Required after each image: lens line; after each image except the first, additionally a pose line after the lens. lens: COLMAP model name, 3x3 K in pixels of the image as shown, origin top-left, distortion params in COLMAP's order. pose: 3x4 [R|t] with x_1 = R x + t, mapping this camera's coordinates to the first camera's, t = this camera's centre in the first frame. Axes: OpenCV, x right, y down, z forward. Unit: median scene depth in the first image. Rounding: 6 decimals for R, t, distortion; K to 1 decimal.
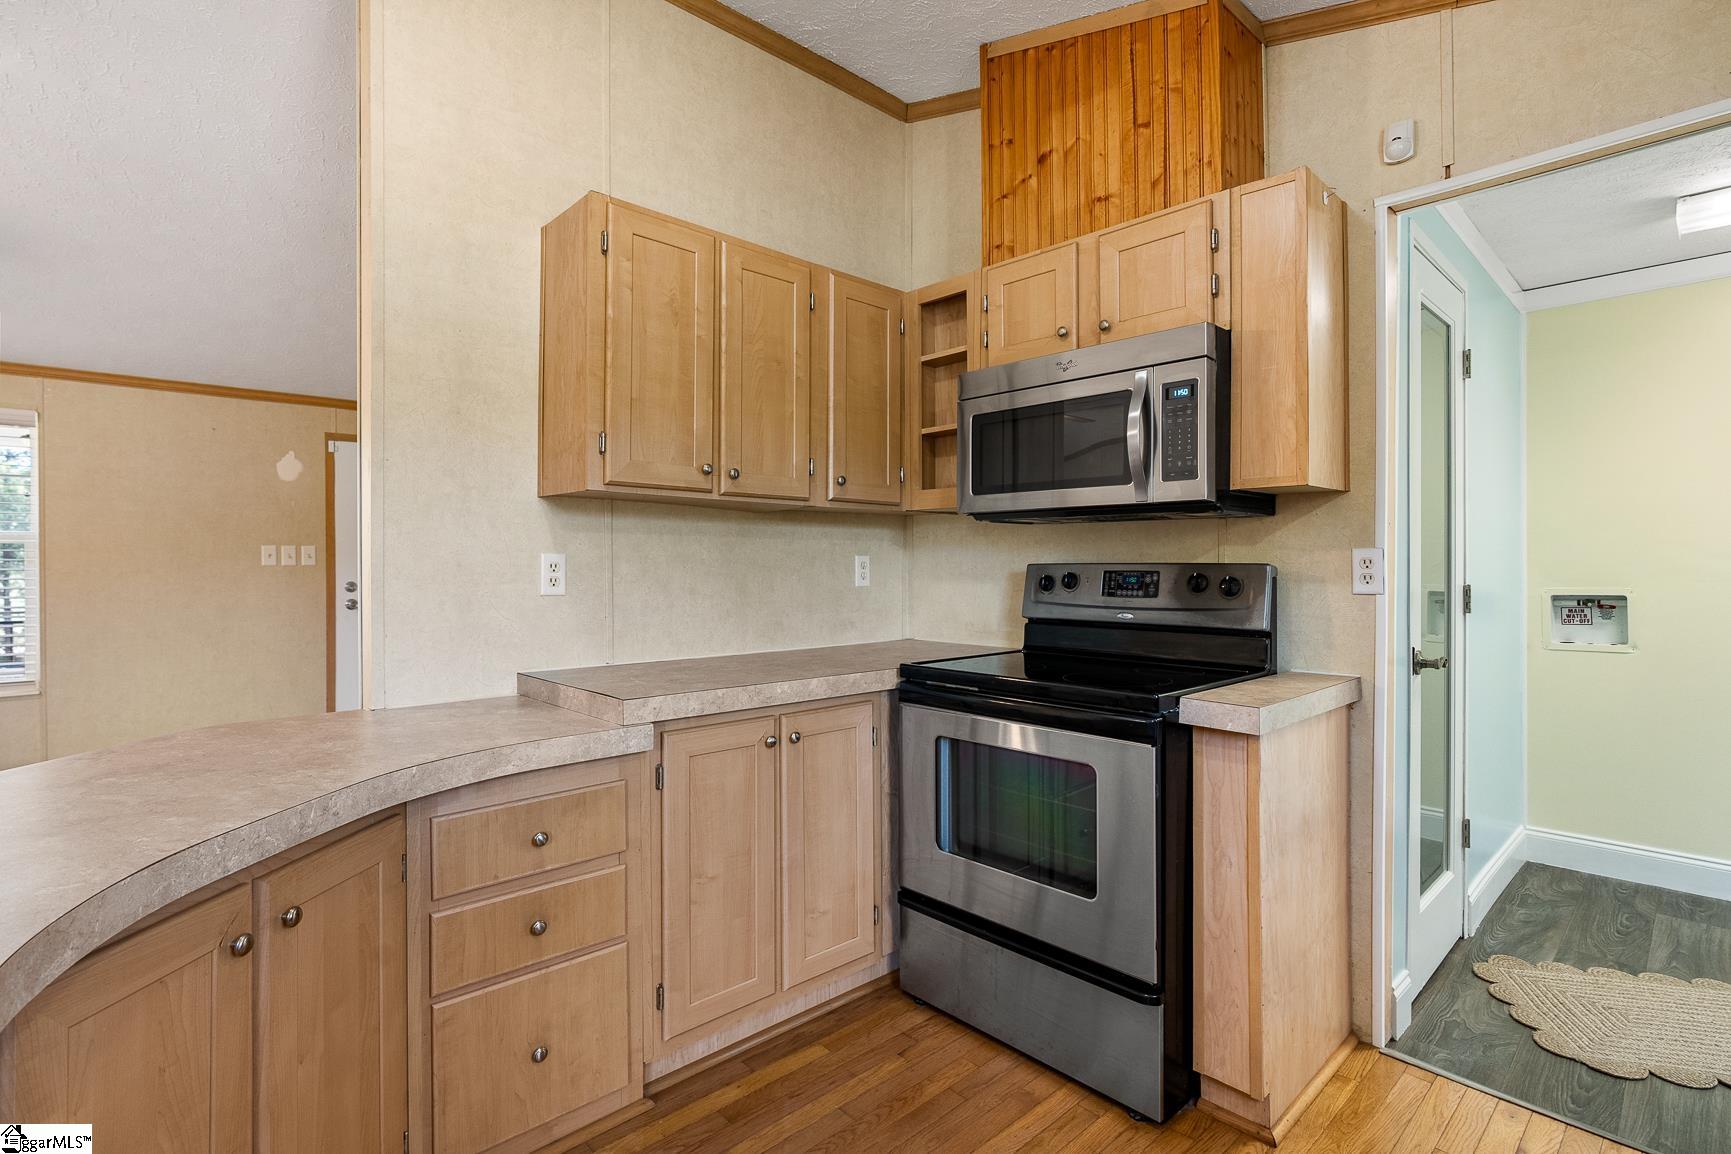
lens RADIAL K [[832.6, 0, 868.2], [0, 832.6, 564.9], [0, 0, 1]] dist [-0.003318, -0.000271]
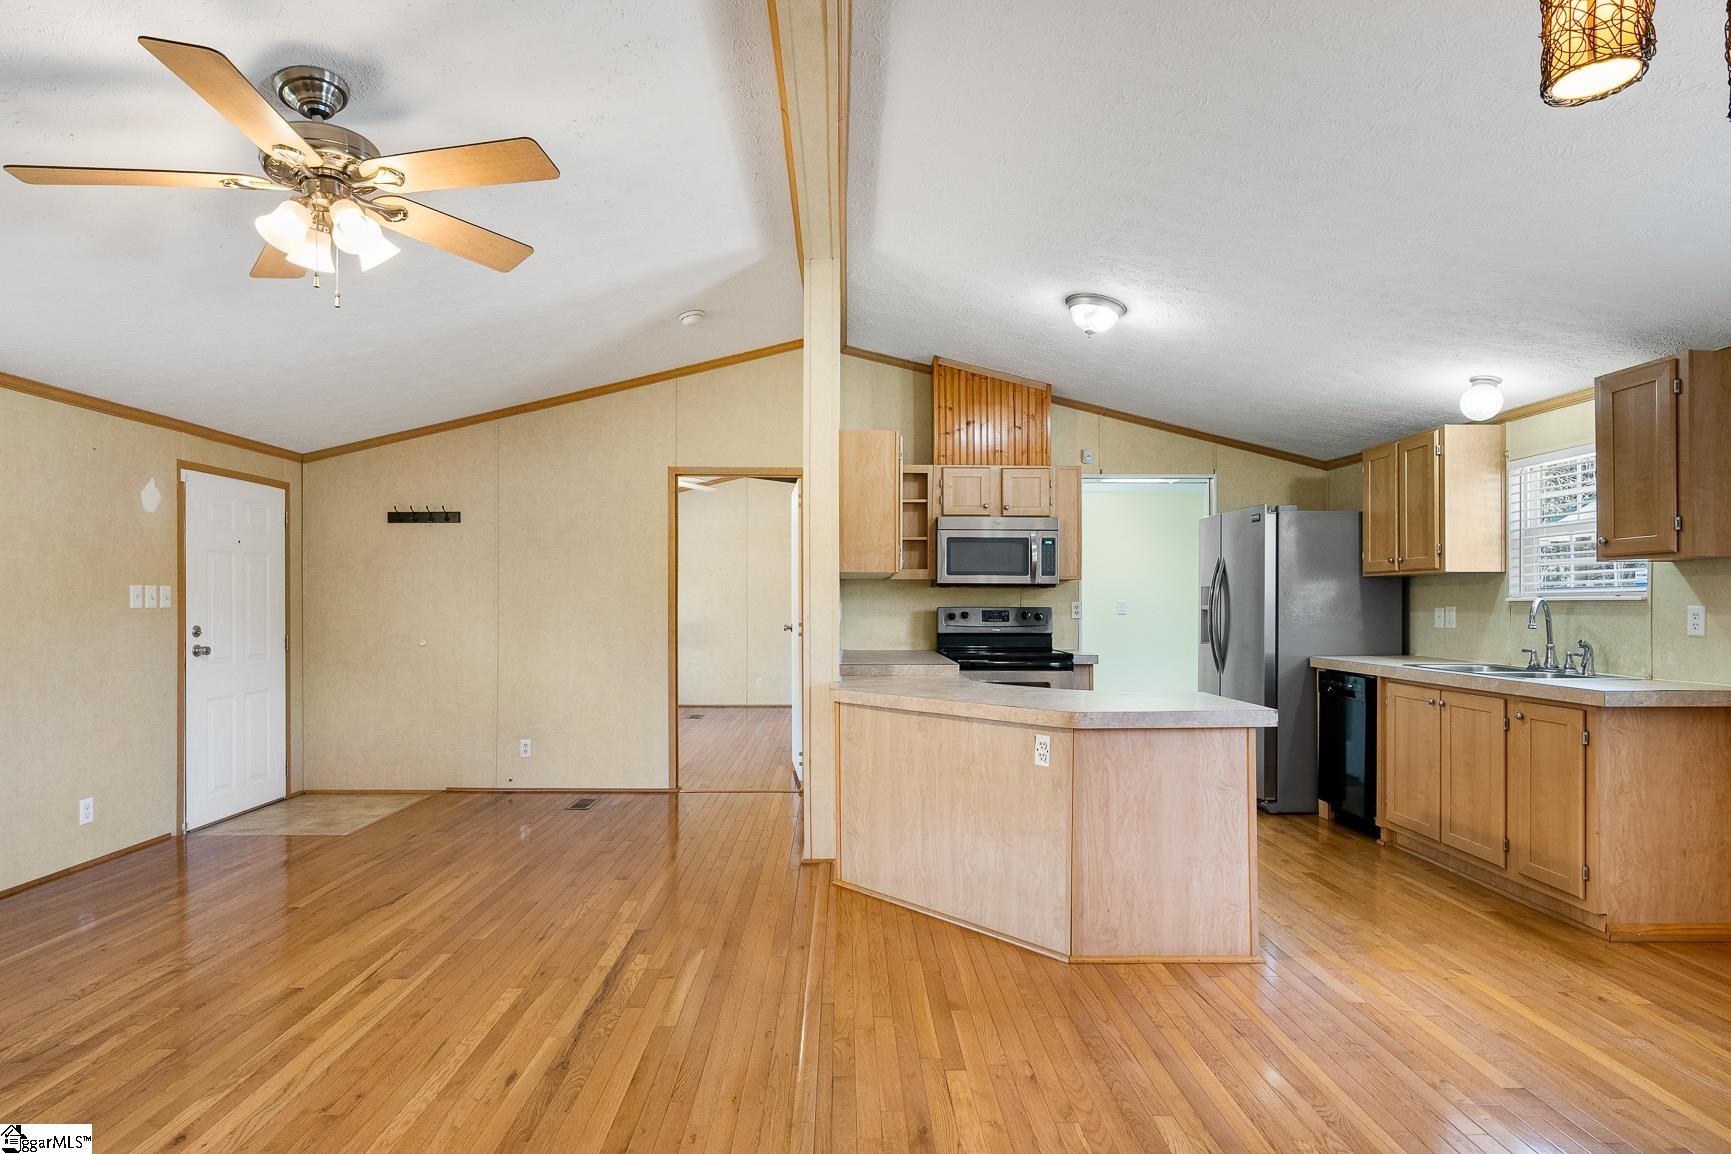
lens RADIAL K [[893.5, 0, 860.2], [0, 893.5, 602.1], [0, 0, 1]] dist [-0.004038, 0.001295]
pose [[0.674172, 0.004627, 0.738560, -1.756081], [-0.000942, 0.999985, -0.005405, -0.002076], [-0.738574, 0.002948, 0.674166, -0.385466]]
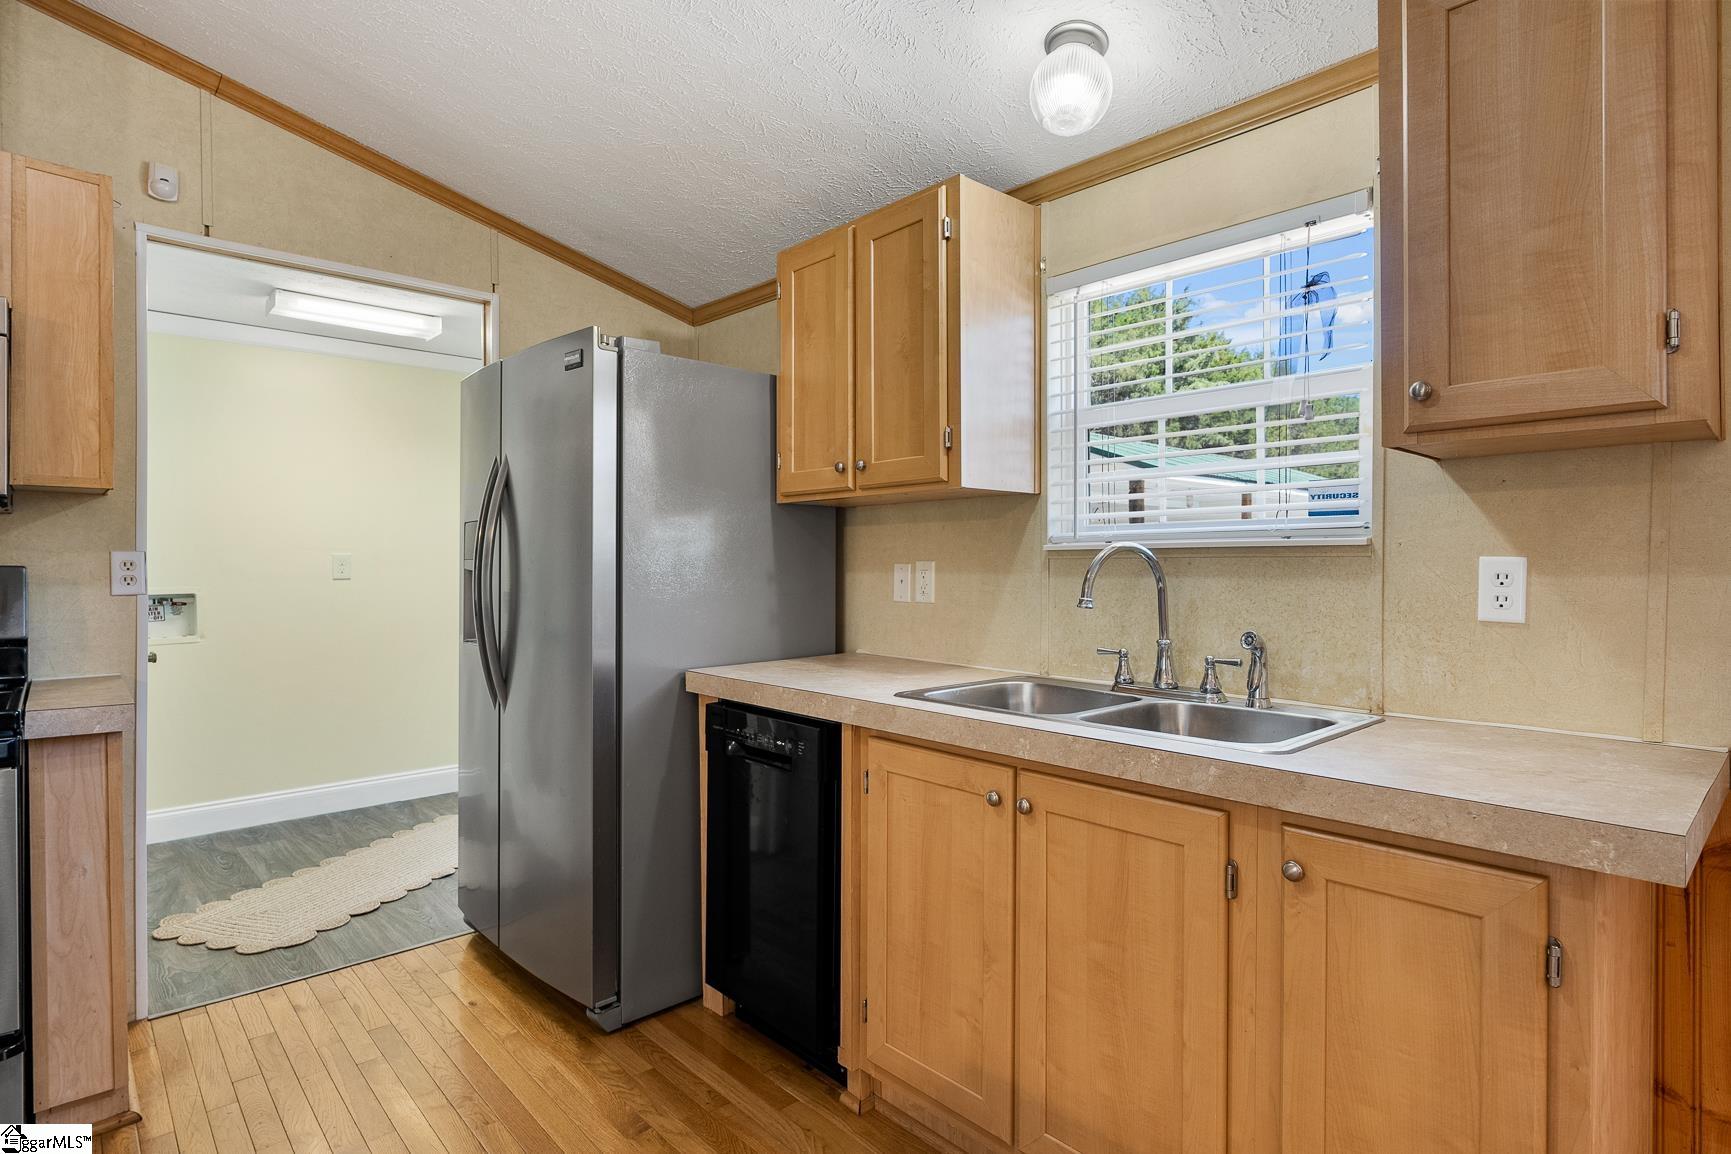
lens RADIAL K [[893.5, 0, 865.9], [0, 893.5, 567.4], [0, 0, 1]] dist [-0.004819, 0.000800]
pose [[0.012800, -0.000981, 0.999918, -0.443313], [0.002092, 0.999997, 0.000955, 0.001086], [-0.999916, 0.002080, 0.012802, 0.046431]]
